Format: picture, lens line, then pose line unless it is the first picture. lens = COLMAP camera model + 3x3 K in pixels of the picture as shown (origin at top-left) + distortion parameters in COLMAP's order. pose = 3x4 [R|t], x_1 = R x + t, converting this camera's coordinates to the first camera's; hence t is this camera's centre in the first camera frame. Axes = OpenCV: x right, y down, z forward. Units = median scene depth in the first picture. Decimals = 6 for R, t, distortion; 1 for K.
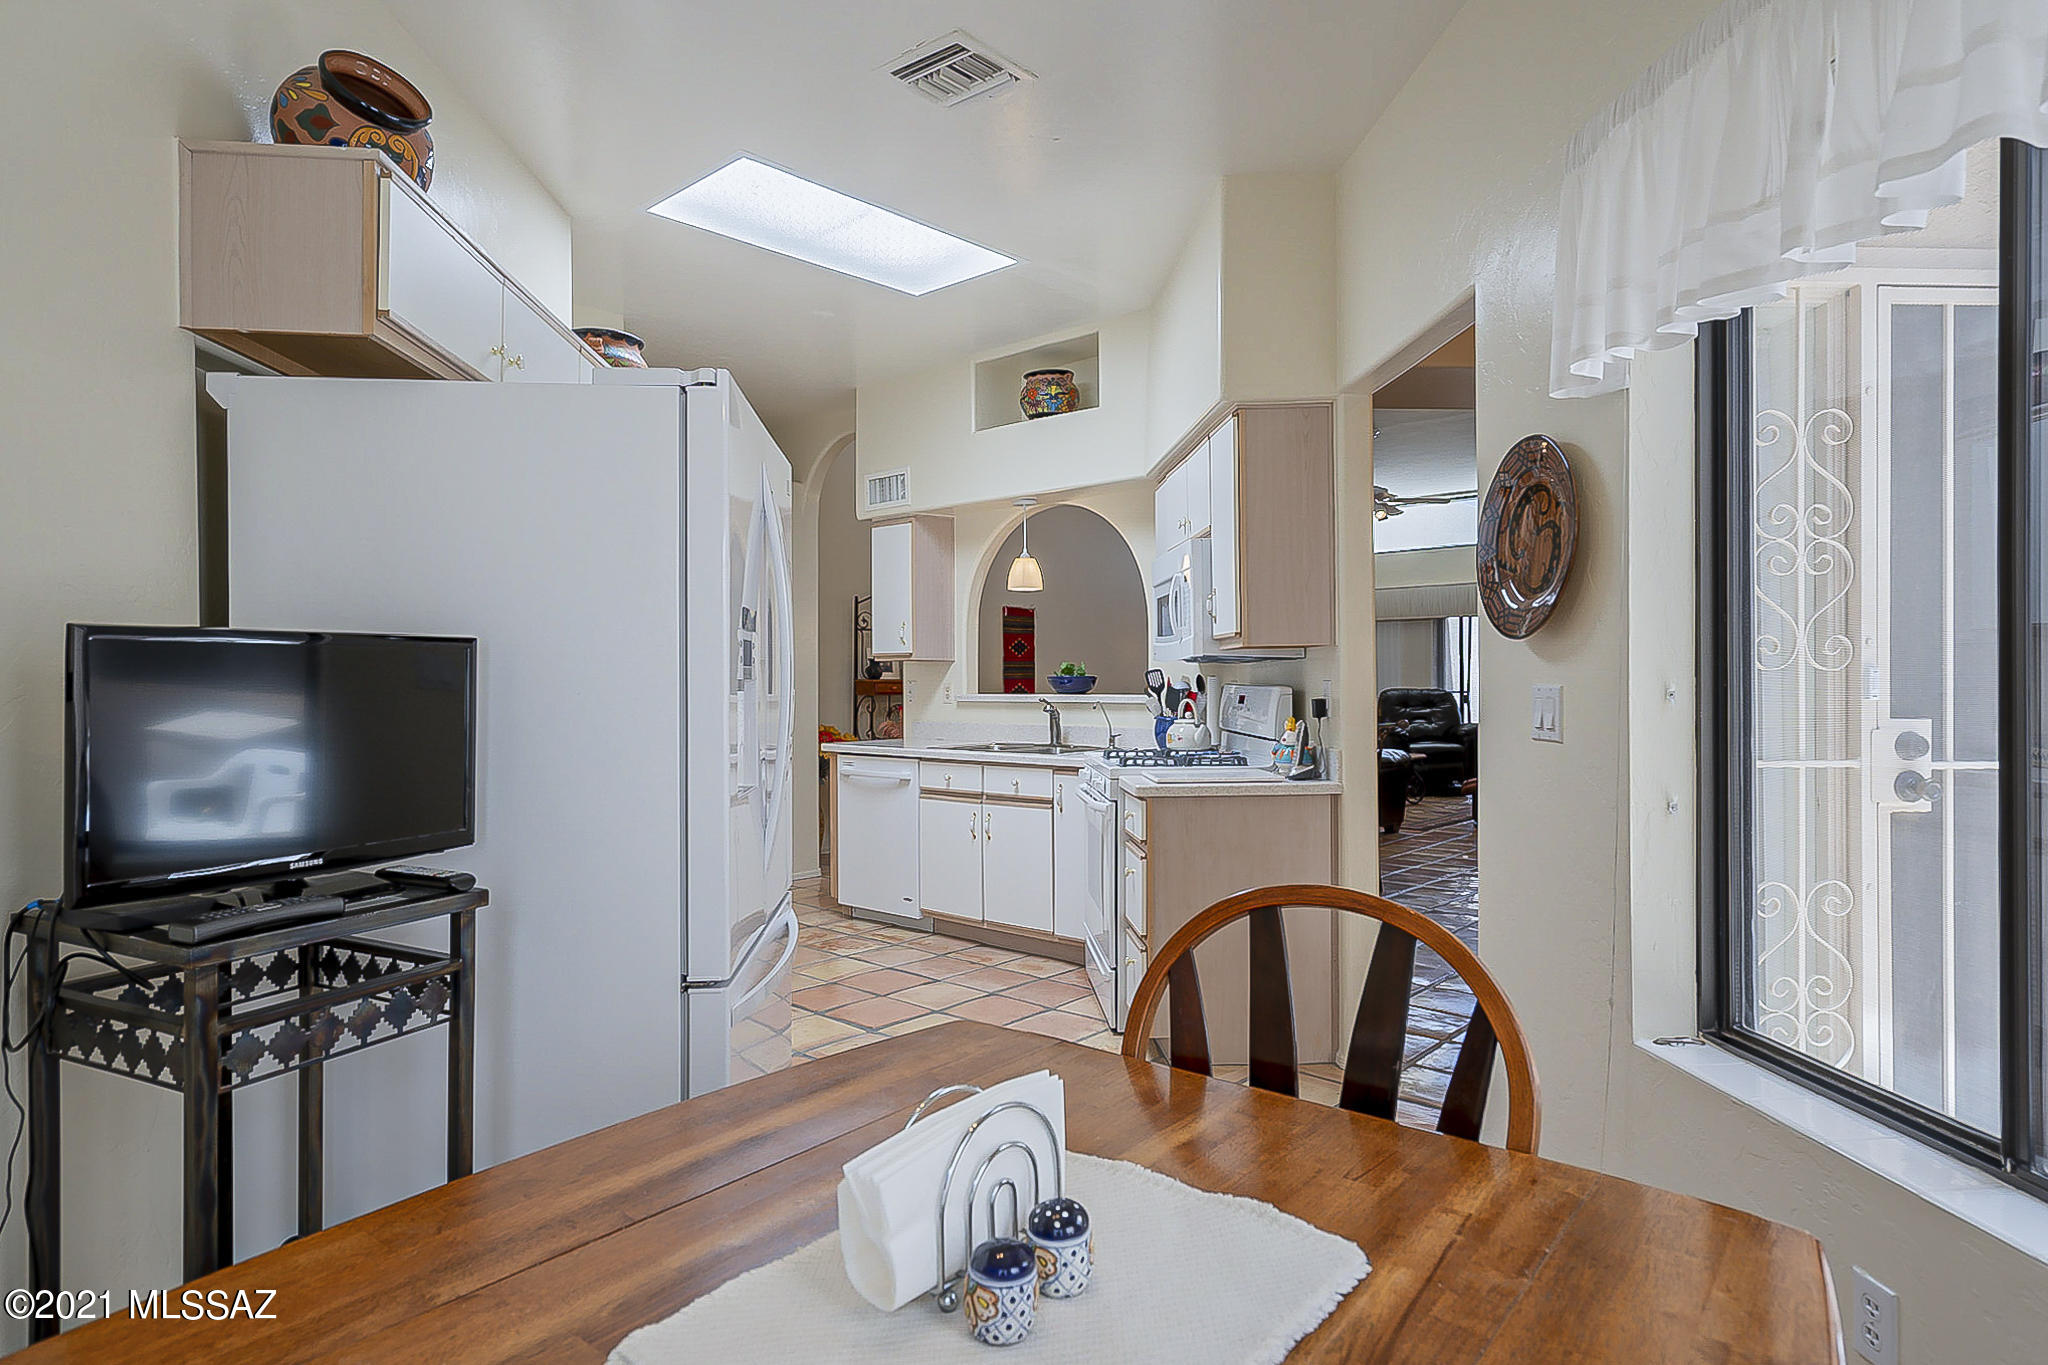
lens RADIAL K [[1098.3, 0, 1027.3], [0, 1098.3, 678.3], [0, 0, 1]] dist [0.000437, -0.000020]
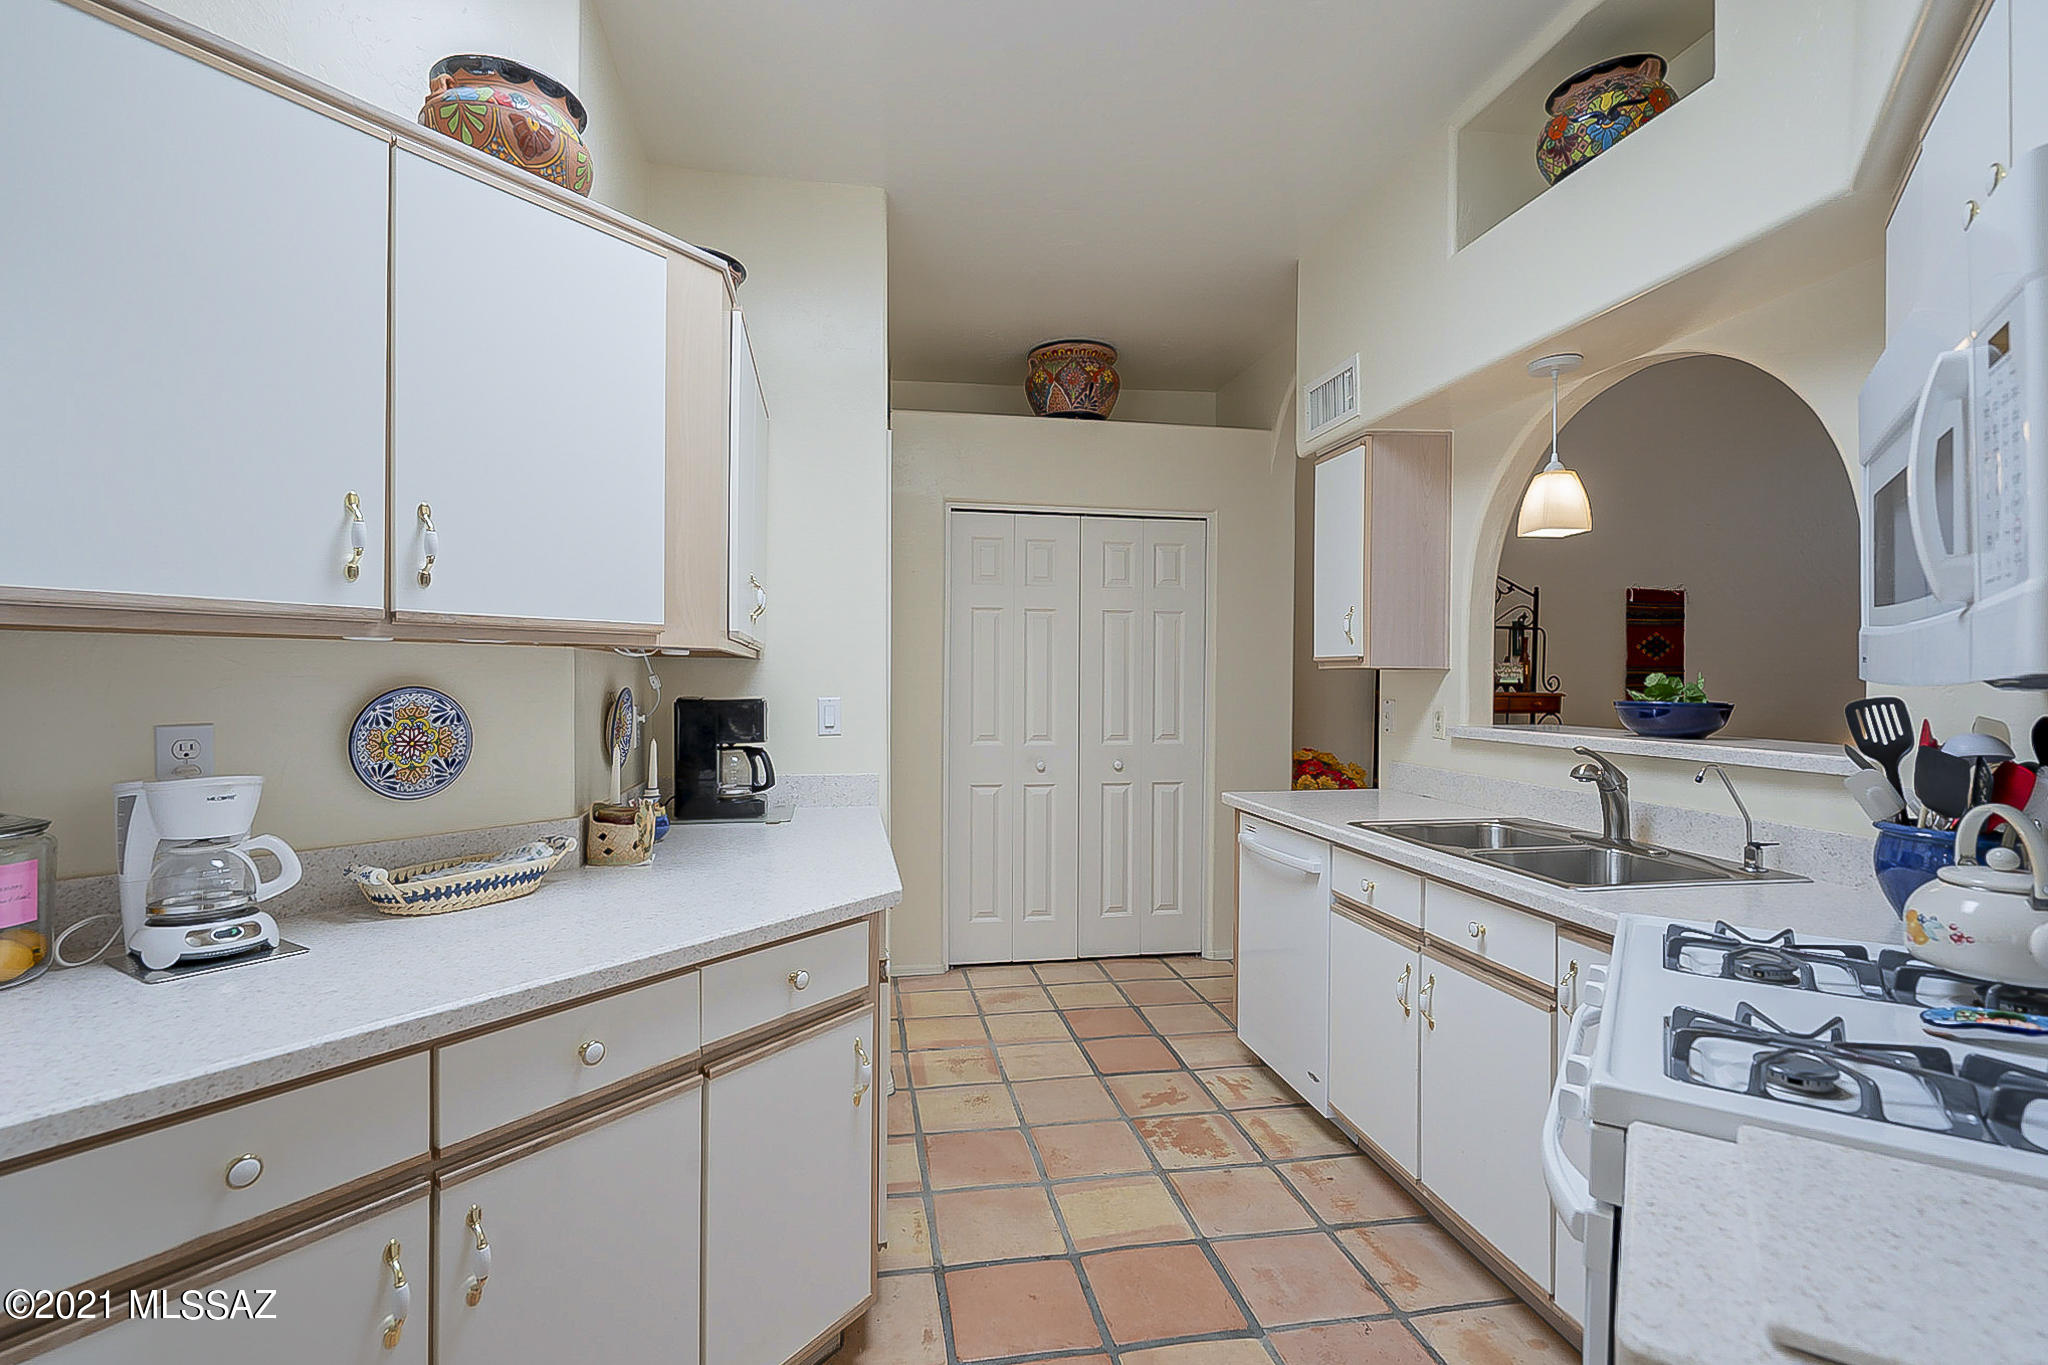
lens RADIAL K [[937.3, 0, 1029.3], [0, 937.3, 680.7], [0, 0, 1]] dist [-0.001585, 0.000260]
pose [[0.791516, 0.012675, -0.611016, 0.075727], [-0.009715, 0.999920, 0.008157, -0.013417], [0.611071, -0.000521, 0.791576, 0.522879]]
